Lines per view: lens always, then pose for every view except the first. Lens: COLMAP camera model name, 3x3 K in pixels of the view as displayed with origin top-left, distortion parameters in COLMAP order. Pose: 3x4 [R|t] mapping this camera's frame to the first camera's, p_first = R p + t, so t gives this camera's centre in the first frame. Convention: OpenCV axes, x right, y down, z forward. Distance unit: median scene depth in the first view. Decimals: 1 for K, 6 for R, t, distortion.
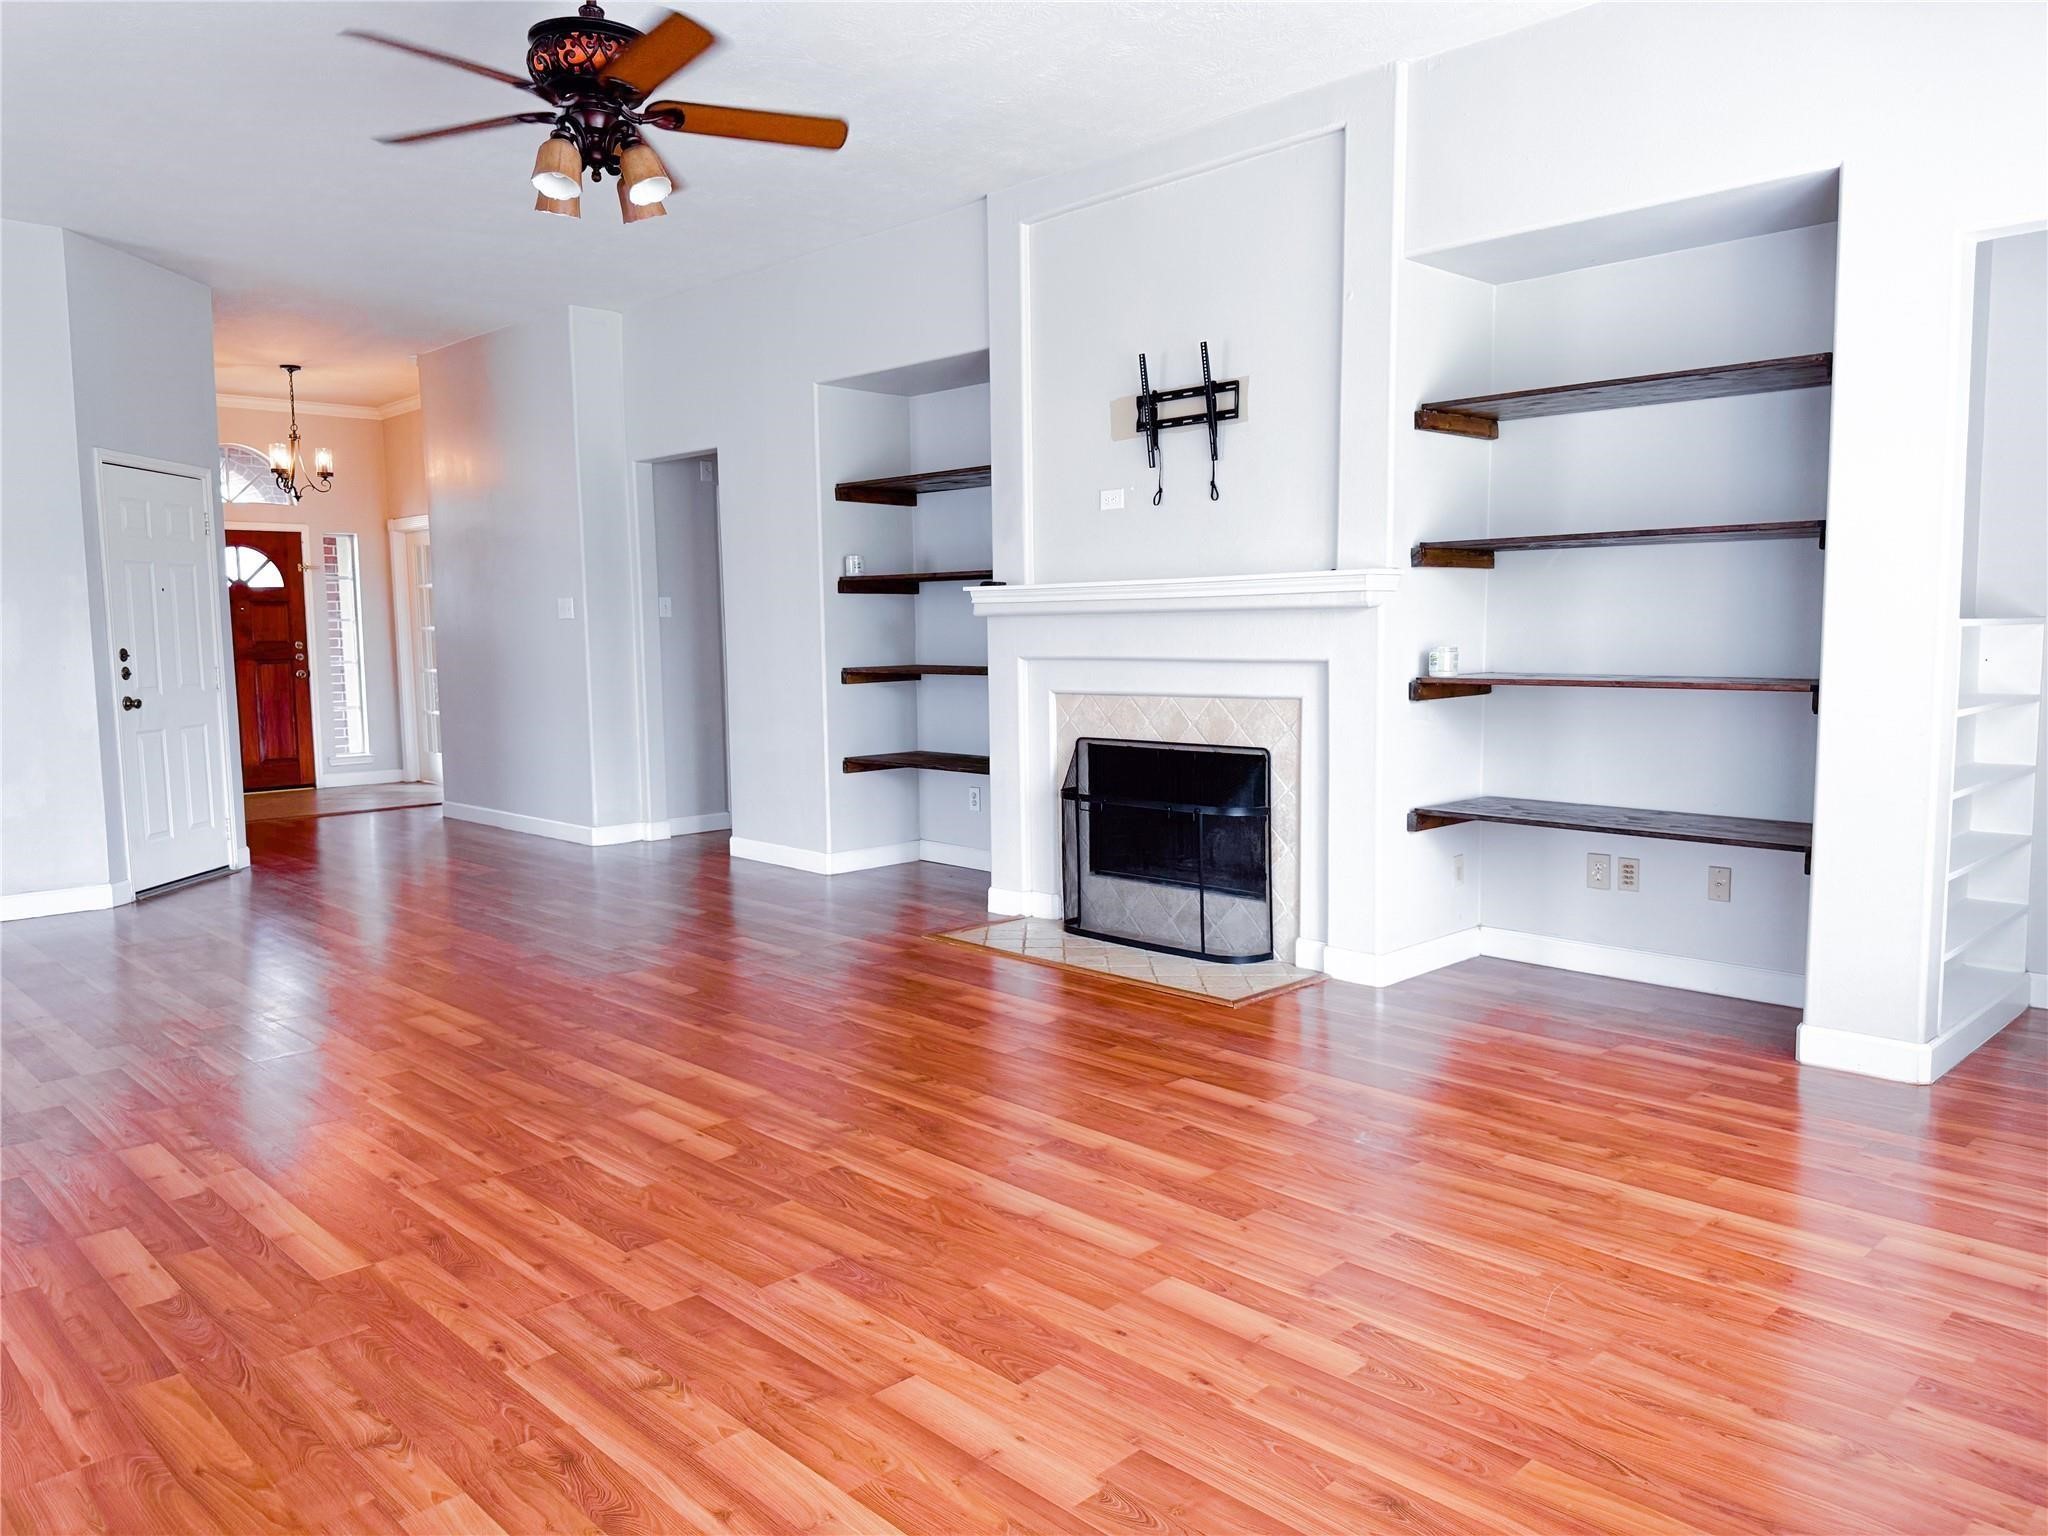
lens RADIAL K [[1459.6, 0, 1034.2], [0, 1459.6, 776.4], [0, 0, 1]] dist [-0.005198, -0.004744]
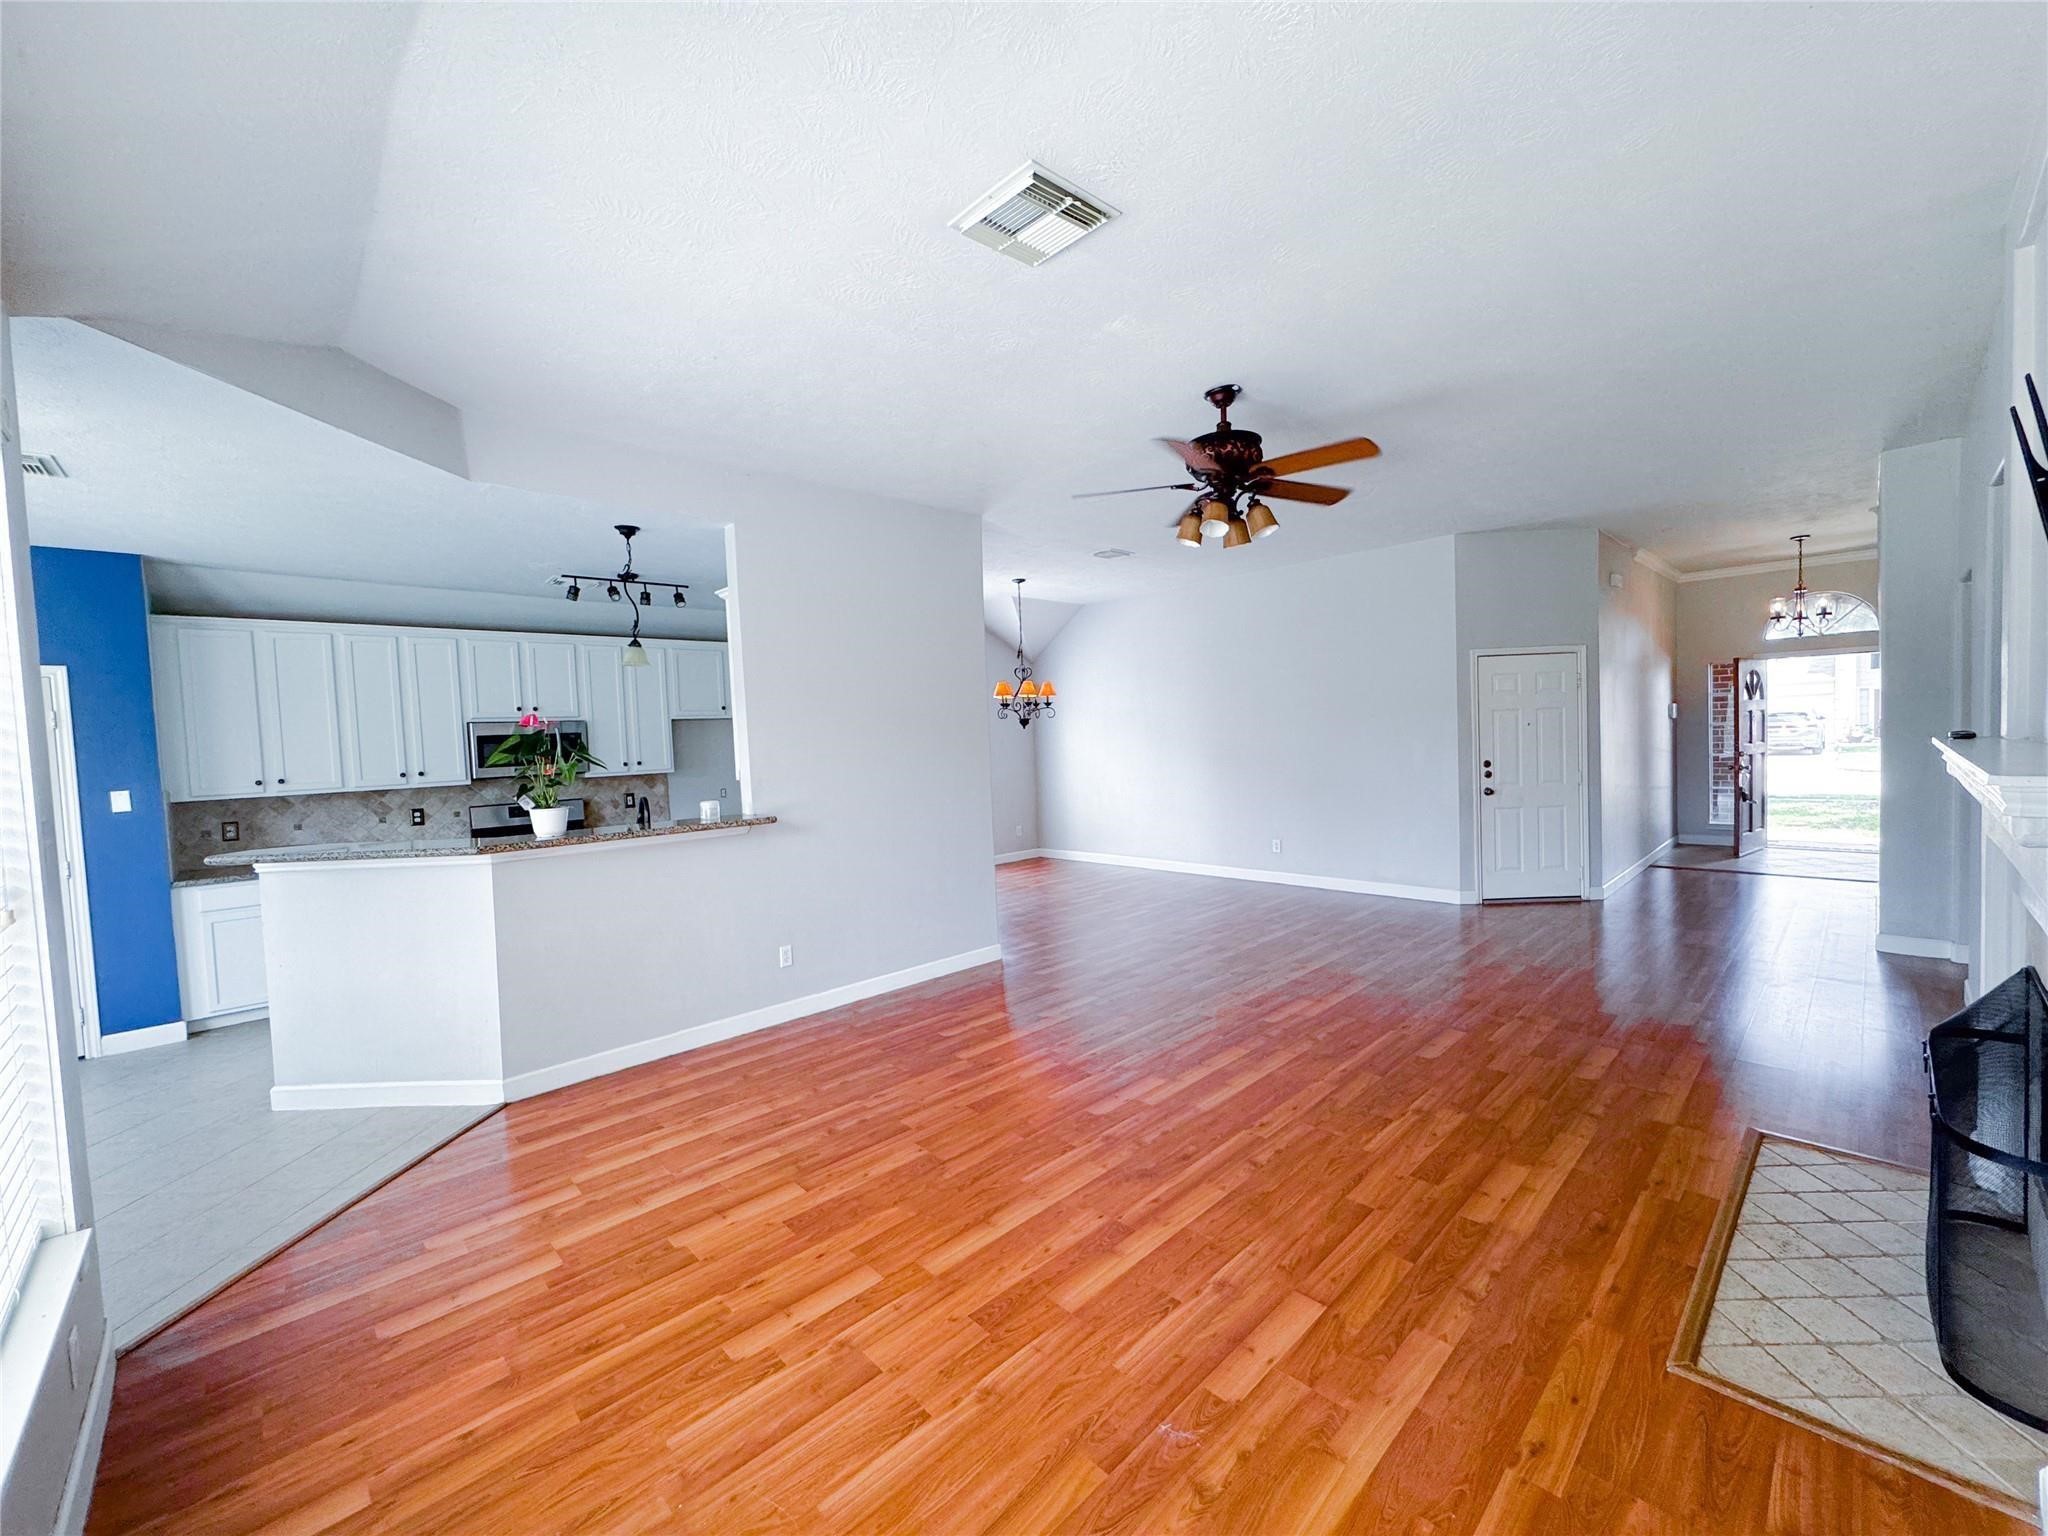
lens RADIAL K [[815.2, 0, 1024.0], [0, 815.2, 768.0], [0, 0, 1]] dist [-0.002156, -0.000458]
pose [[-0.024501, 0.058078, -0.998011, 0.778757], [-0.062592, 0.996263, 0.059513, -0.213784], [0.997738, 0.063925, -0.020774, 0.966544]]
